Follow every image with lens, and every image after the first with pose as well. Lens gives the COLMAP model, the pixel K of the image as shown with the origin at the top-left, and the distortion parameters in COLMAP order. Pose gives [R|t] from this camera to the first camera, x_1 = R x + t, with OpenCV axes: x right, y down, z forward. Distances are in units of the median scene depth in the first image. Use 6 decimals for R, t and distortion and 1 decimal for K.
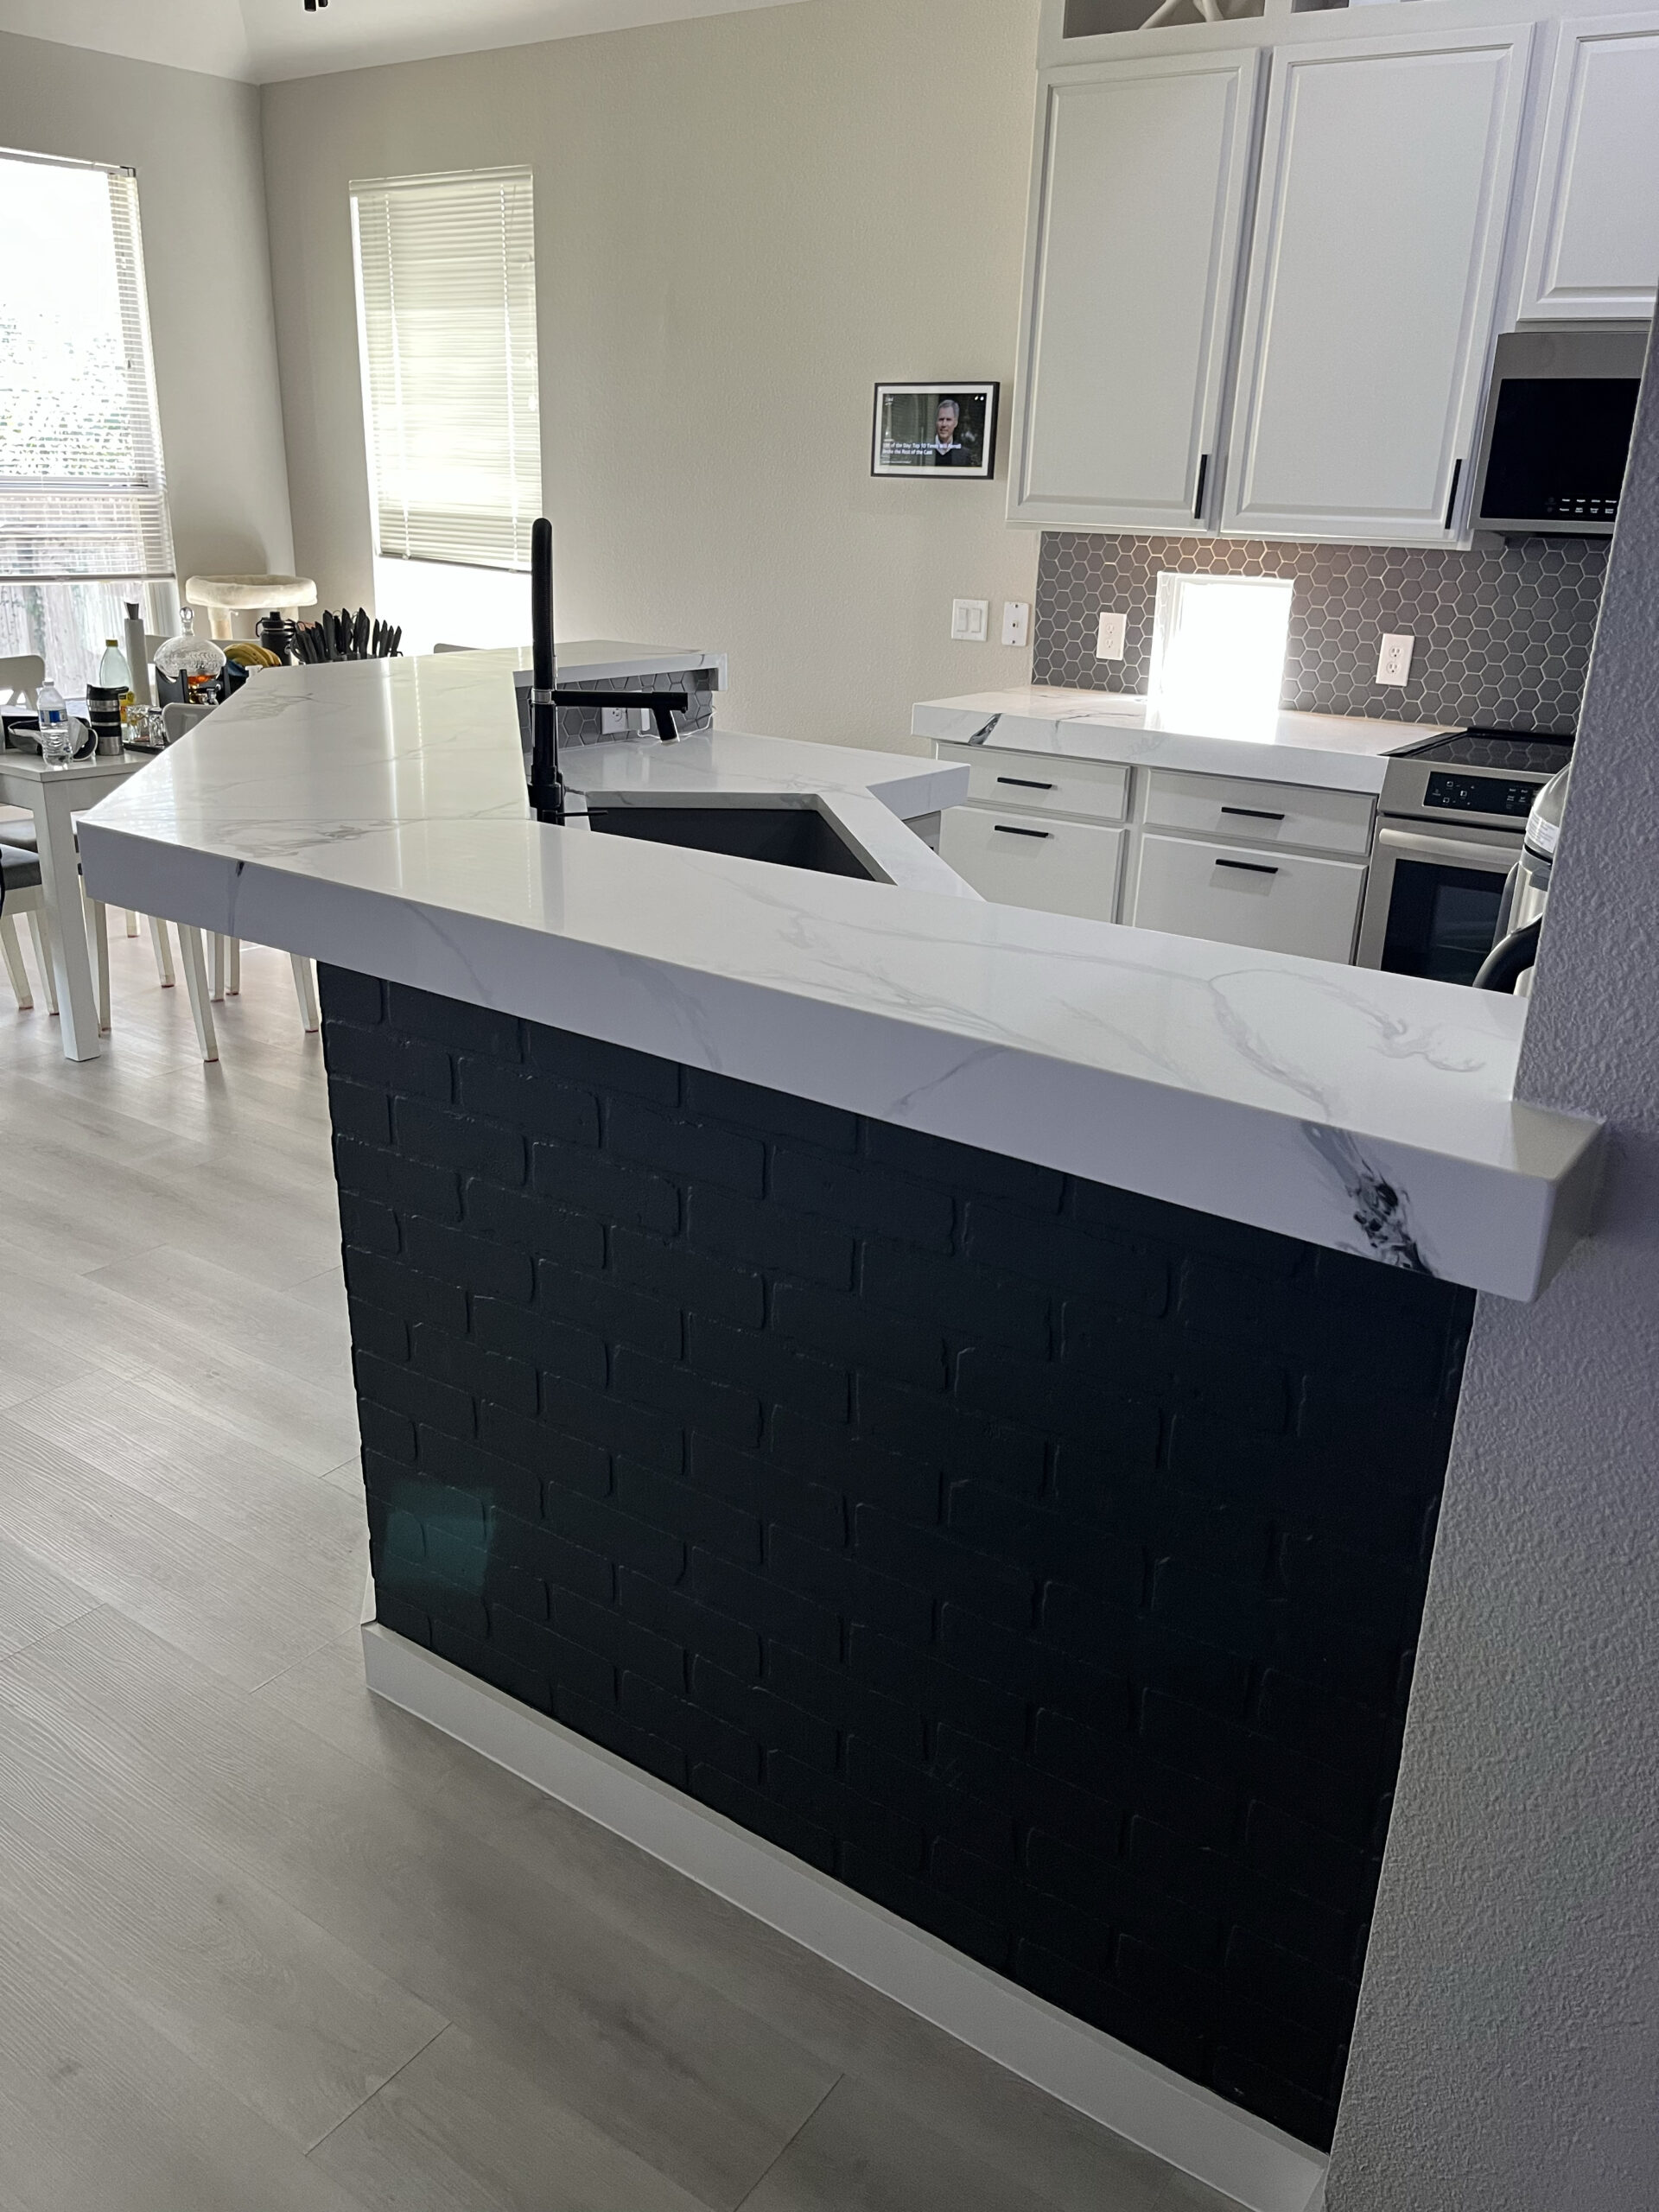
lens RADIAL K [[1660.7, 0, 829.5], [0, 1660.7, 1106.0], [0, 0, 1]] dist [0.009059, 0.006509]
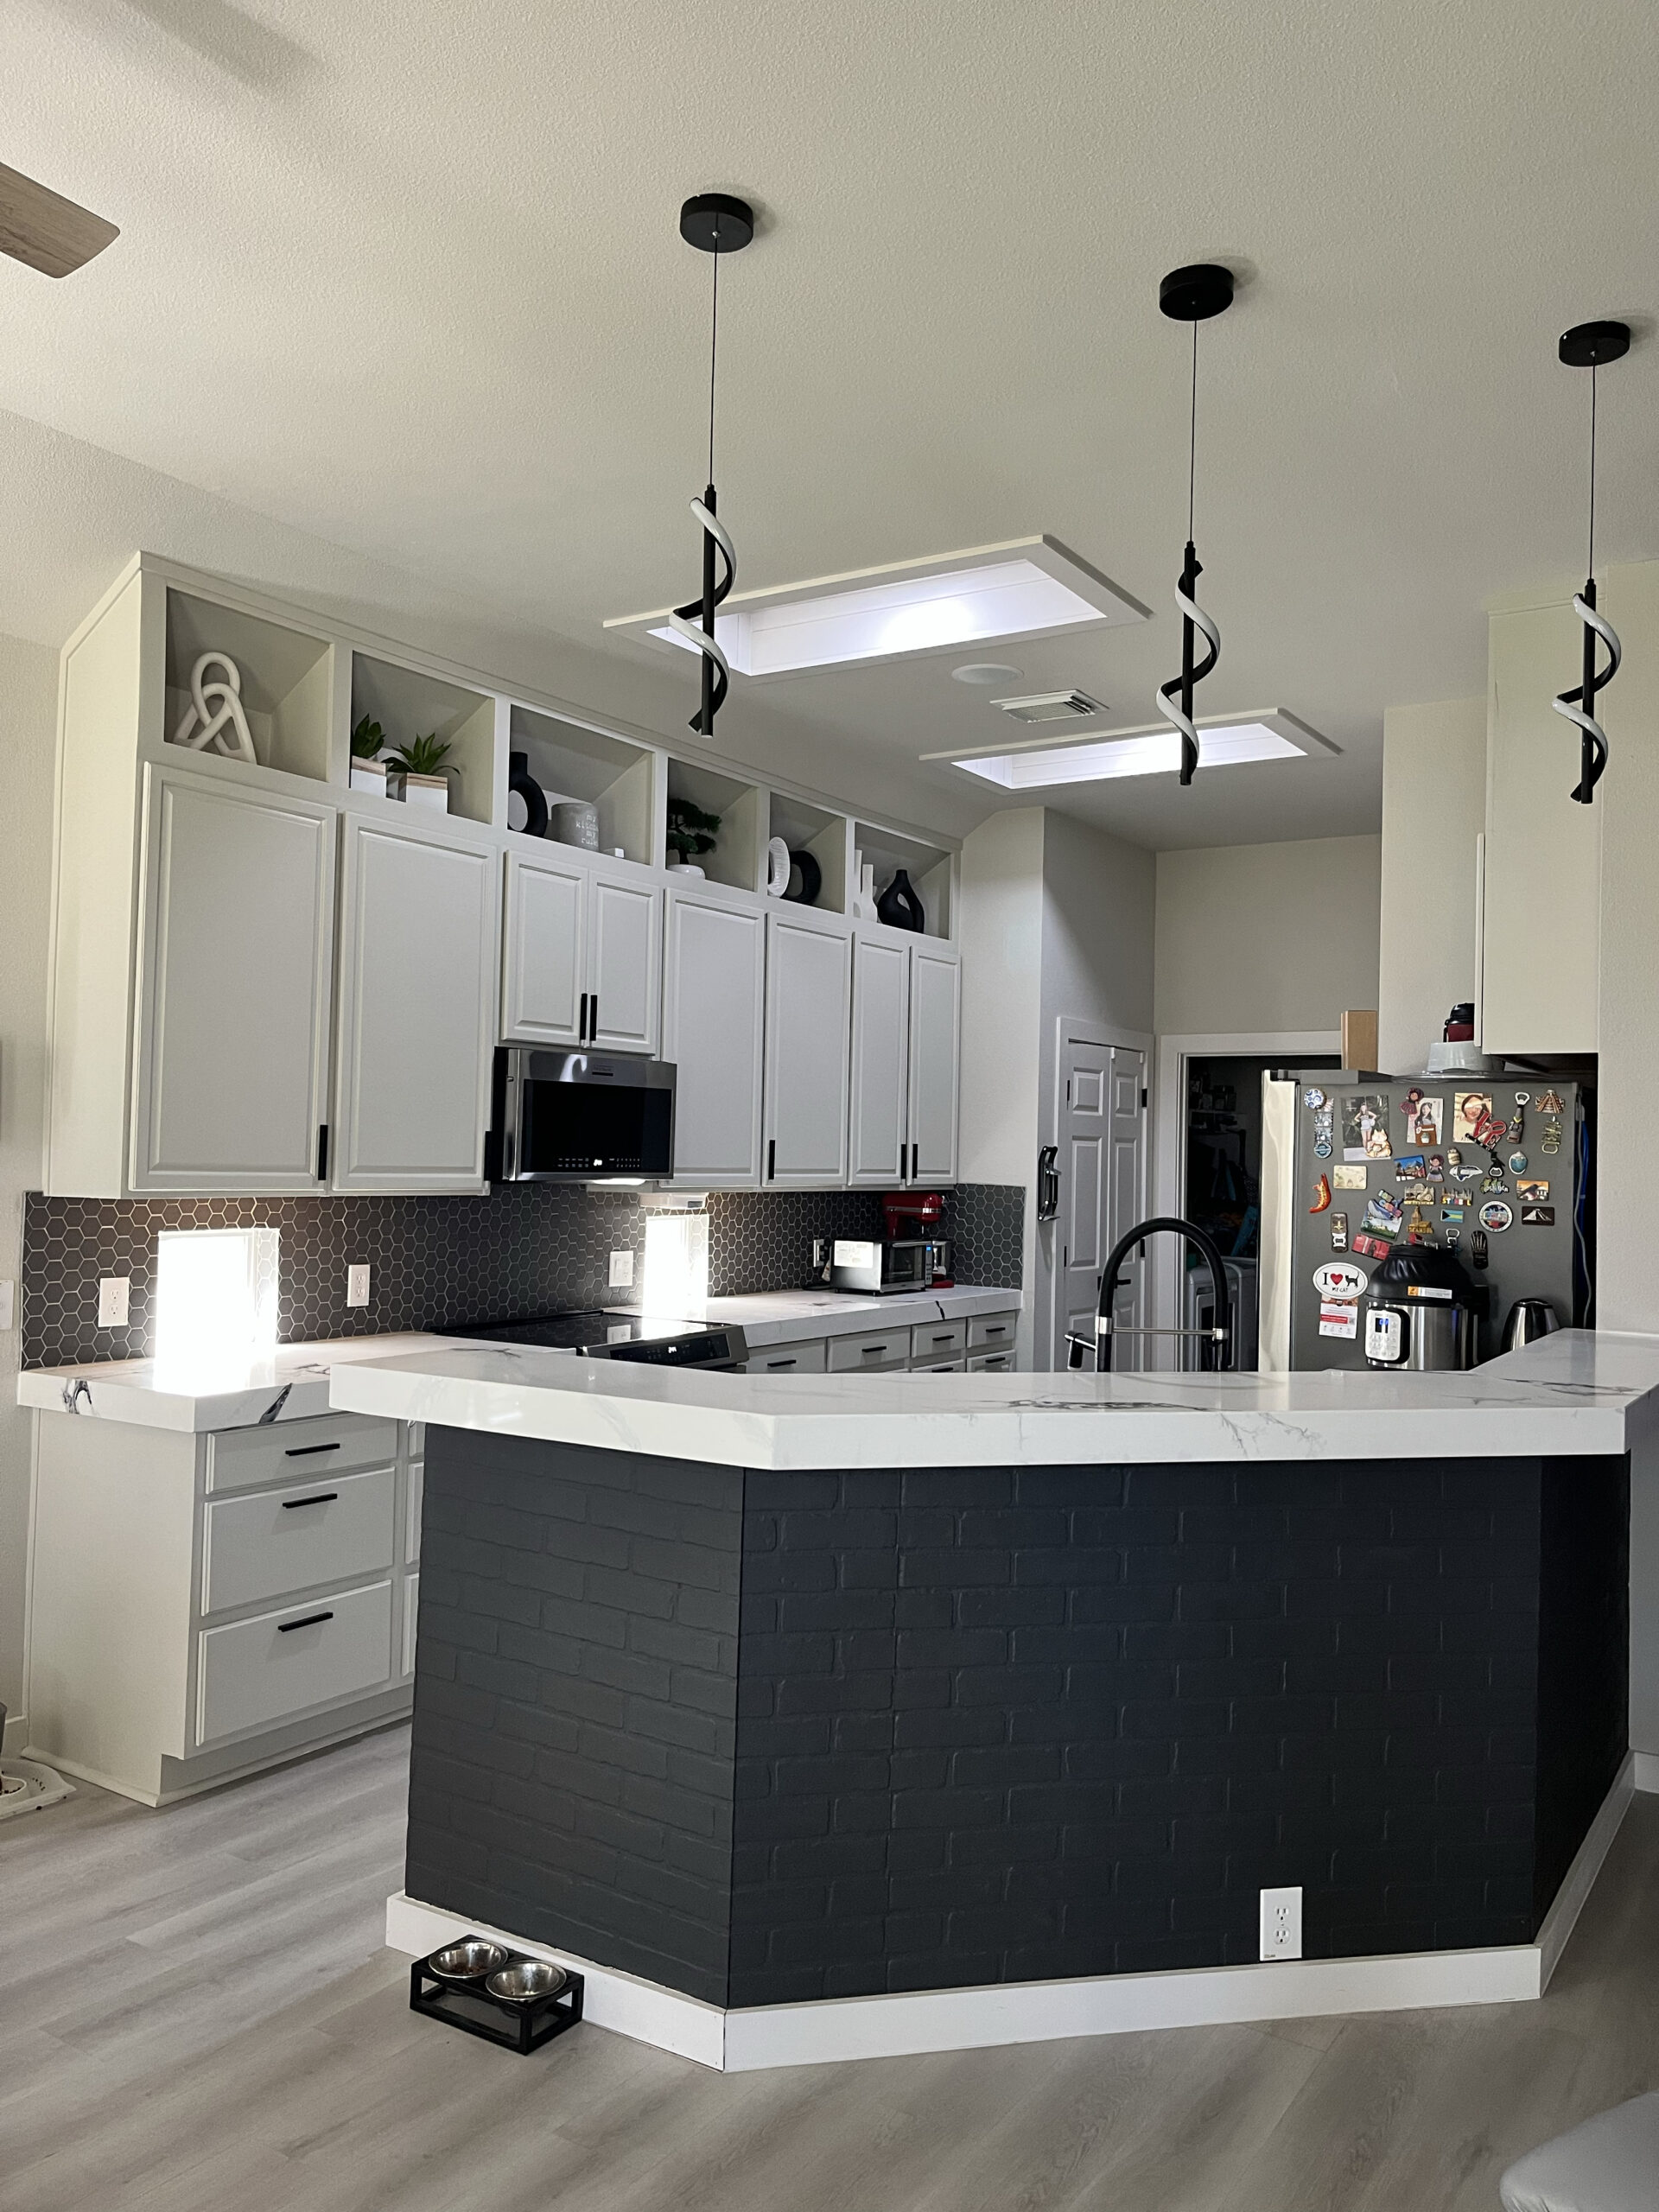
lens RADIAL K [[1660.7, 0, 829.5], [0, 1660.7, 1106.0], [0, 0, 1]] dist [0.009059, 0.006509]
pose [[-0.035109, -0.001721, 0.999382, -0.808542], [0.327864, 0.944633, 0.013145, -0.283599], [-0.944072, 0.328123, -0.032601, 0.659395]]
